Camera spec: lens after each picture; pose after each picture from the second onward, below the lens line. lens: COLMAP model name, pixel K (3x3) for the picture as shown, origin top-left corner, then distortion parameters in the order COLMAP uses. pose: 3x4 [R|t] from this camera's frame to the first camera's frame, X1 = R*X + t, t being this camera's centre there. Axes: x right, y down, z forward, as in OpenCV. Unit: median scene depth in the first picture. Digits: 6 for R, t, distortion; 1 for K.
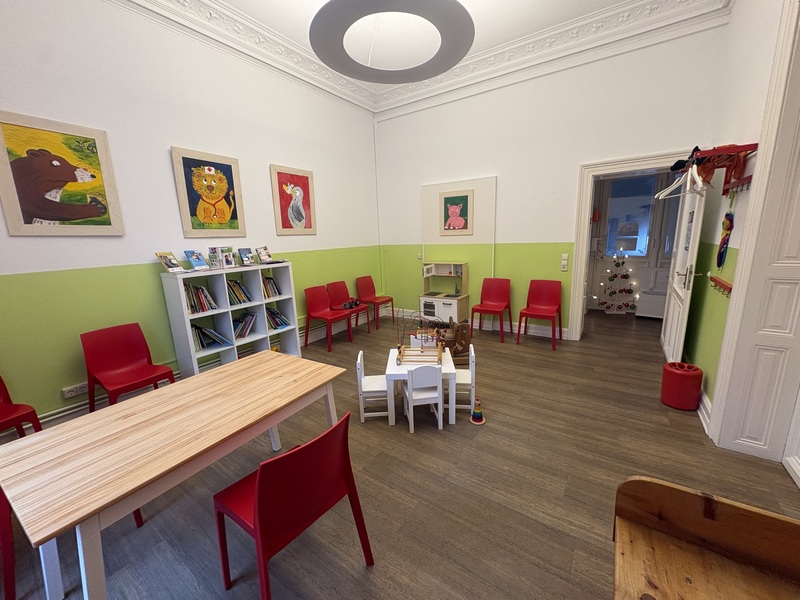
lens RADIAL K [[315.6, 0, 398.4], [0, 315.6, 299.6], [0, 0, 1]] dist [-0.000968, -0.000085]
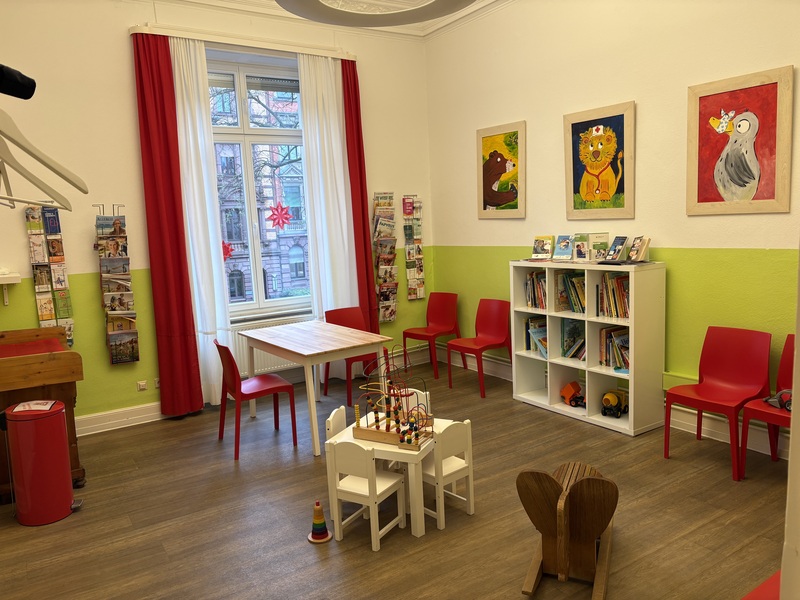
lens RADIAL K [[607.7, 0, 399.4], [0, 607.7, 300.5], [0, 0, 1]] dist [0.003244, 0.003227]
pose [[-0.379201, 0.176332, -0.908358, 0.929767], [-0.124535, 0.963018, 0.238931, -0.300785], [0.916896, 0.203725, -0.343218, 1.117656]]
